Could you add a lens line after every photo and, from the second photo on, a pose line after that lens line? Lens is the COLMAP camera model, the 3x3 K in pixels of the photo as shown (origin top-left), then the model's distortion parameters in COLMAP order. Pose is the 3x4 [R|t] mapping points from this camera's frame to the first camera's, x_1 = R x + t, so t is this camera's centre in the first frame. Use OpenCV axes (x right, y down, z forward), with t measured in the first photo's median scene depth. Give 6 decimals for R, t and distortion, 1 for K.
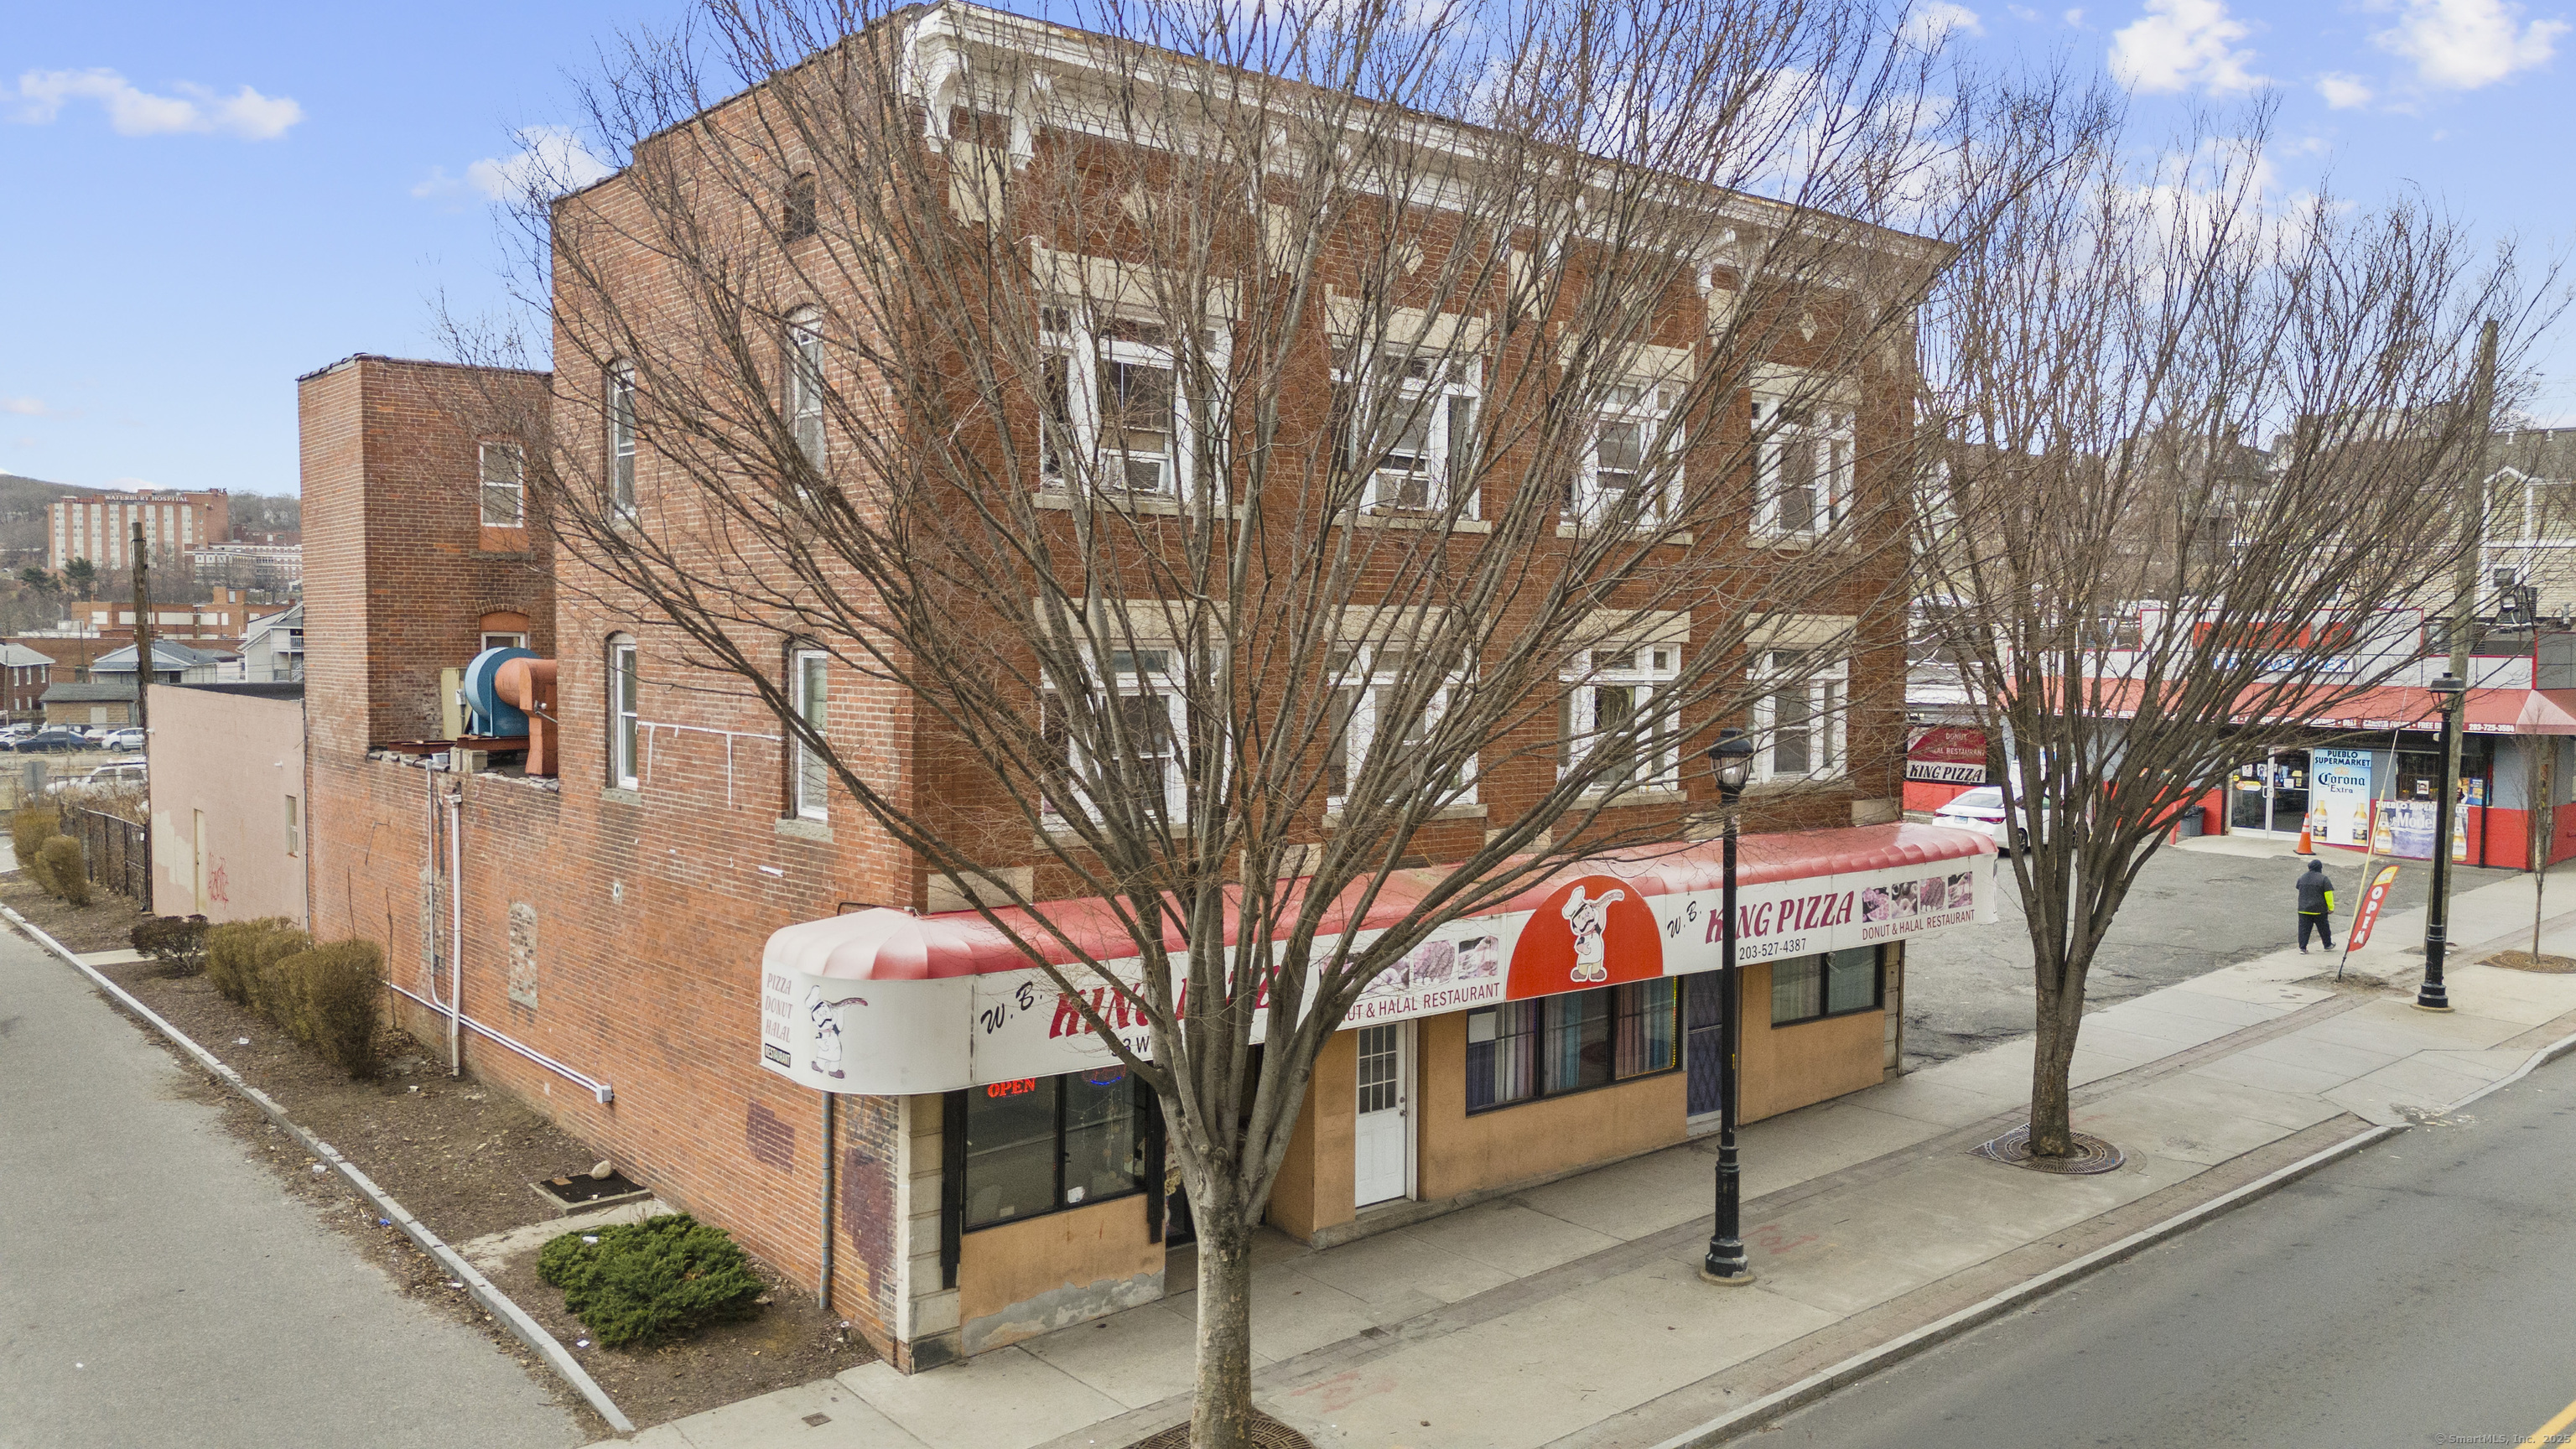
lens RADIAL K [[1886.4, 0, 1297.0], [0, 1886.4, 738.4], [0, 0, 1]] dist [0.058389, -0.057610]
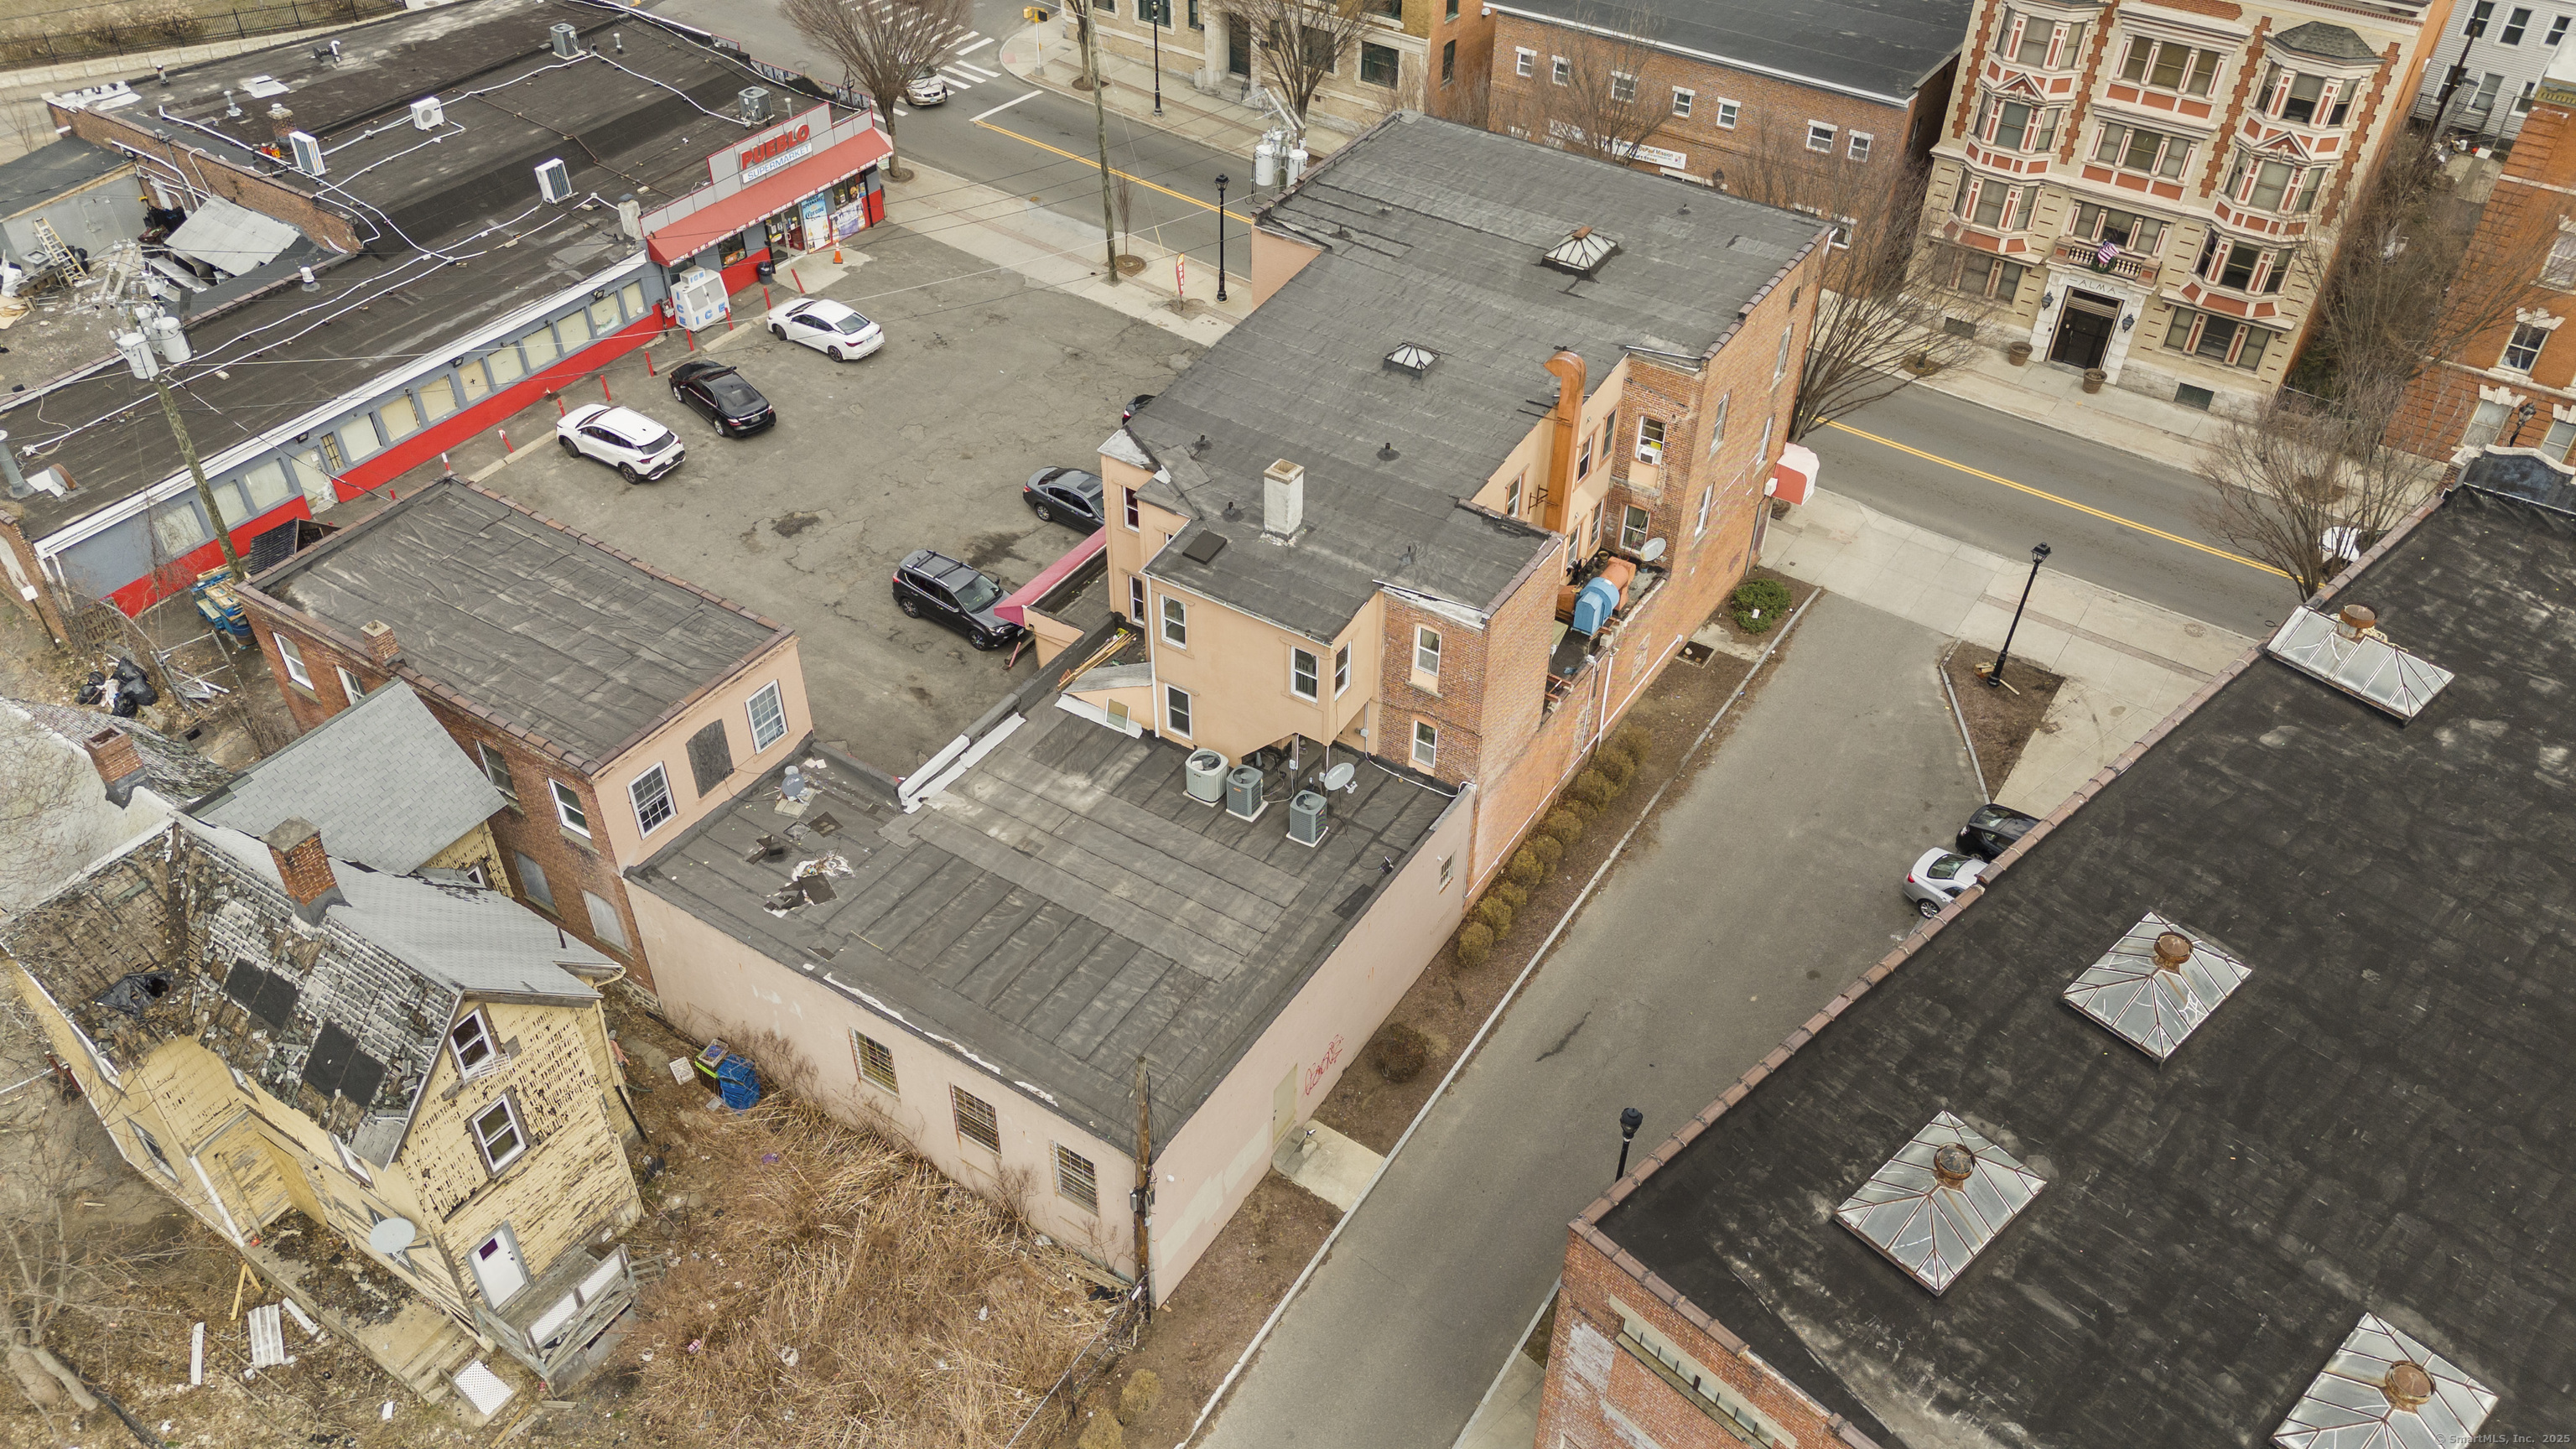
lens RADIAL K [[1886.4, 0, 1296.6], [0, 1886.4, 732.3], [0, 0, 1]] dist [0.058389, -0.057610]
pose [[-0.287414, -0.630139, 0.721331, -2.286408], [0.040365, 0.744469, 0.666435, -1.560169], [-0.956955, 0.220660, -0.188535, 2.113584]]
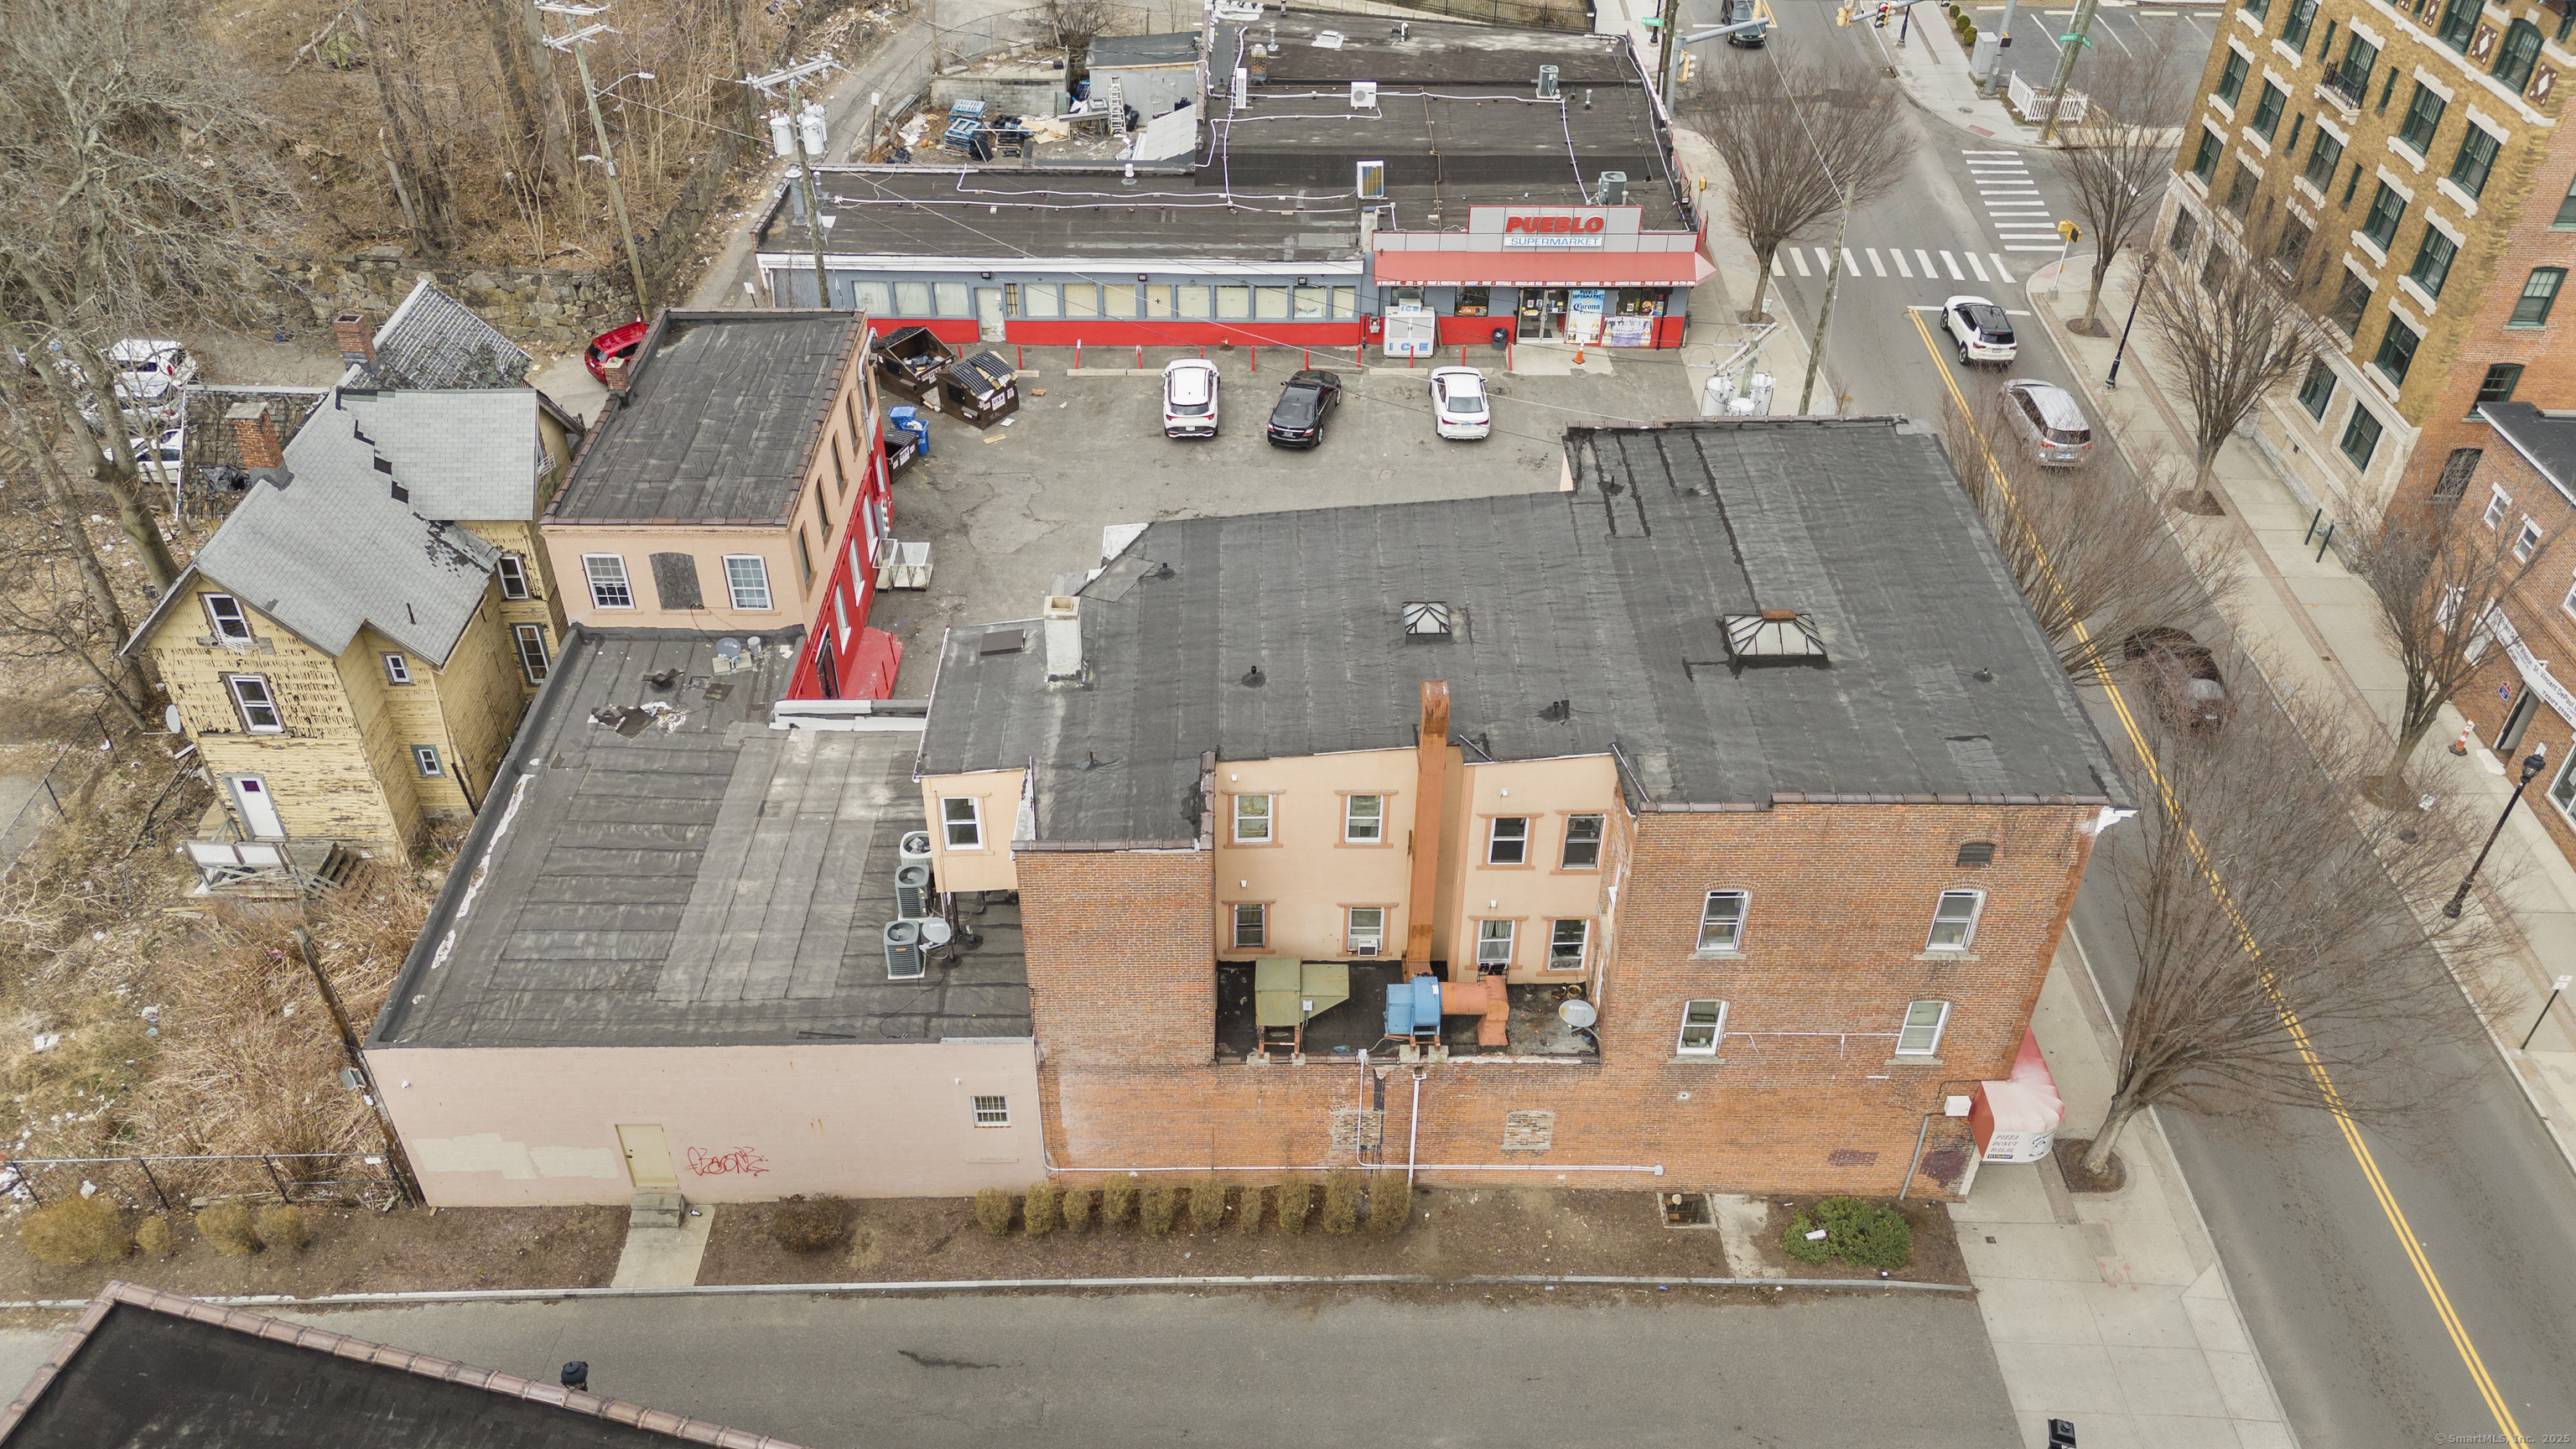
lens RADIAL K [[1886.4, 0, 1282.8], [0, 1886.4, 723.7], [0, 0, 1]] dist [0.058389, -0.057610]
pose [[0.638602, -0.471644, 0.608061, -1.612213], [0.036248, 0.807725, 0.588445, -1.364043], [-0.768683, -0.353741, 0.532911, 0.442361]]
